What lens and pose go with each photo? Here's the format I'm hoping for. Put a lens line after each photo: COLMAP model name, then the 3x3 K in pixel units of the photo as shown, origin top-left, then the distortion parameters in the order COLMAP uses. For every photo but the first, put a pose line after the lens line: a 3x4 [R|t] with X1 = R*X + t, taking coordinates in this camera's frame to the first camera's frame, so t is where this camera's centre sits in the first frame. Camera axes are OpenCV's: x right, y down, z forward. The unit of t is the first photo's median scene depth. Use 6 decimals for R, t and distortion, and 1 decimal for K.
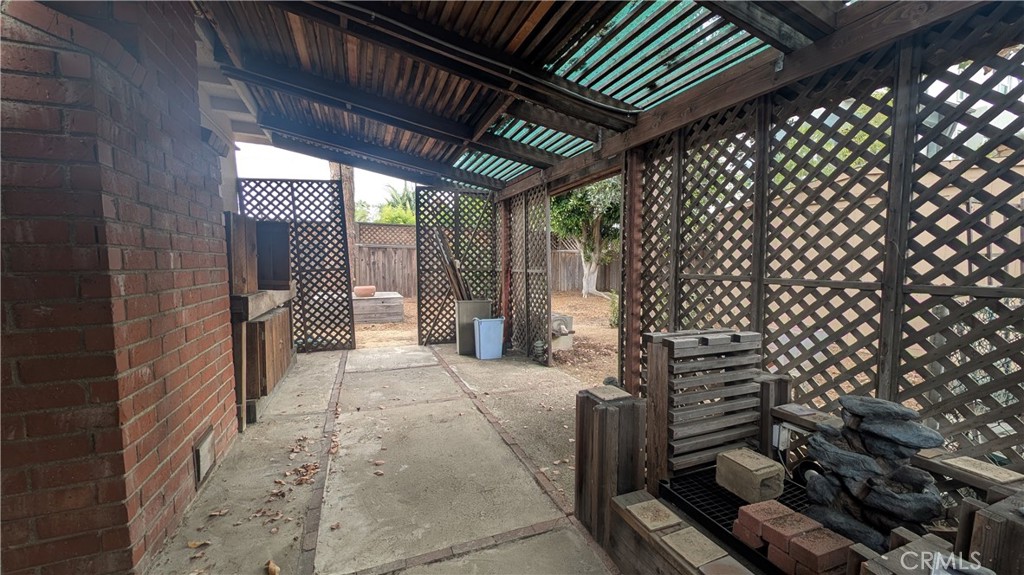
lens RADIAL K [[382.4, 0, 512.0], [0, 382.4, 287.5], [0, 0, 1]] dist [0.005184, -0.000515]
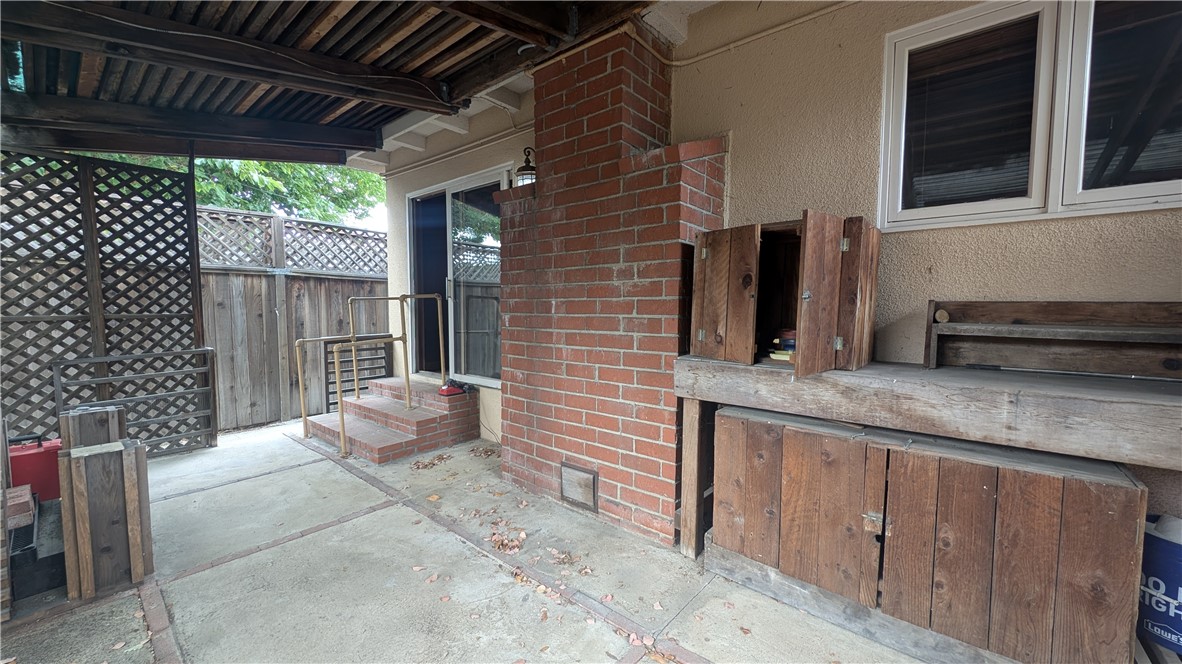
lens RADIAL K [[441.4, 0, 591.0], [0, 441.4, 332.0], [0, 0, 1]] dist [0.005184, -0.000515]
pose [[-0.876692, 0.033545, -0.479880, -0.287654], [-0.031075, 0.991533, 0.126082, -0.181159], [0.480046, 0.125447, -0.868227, 2.418957]]
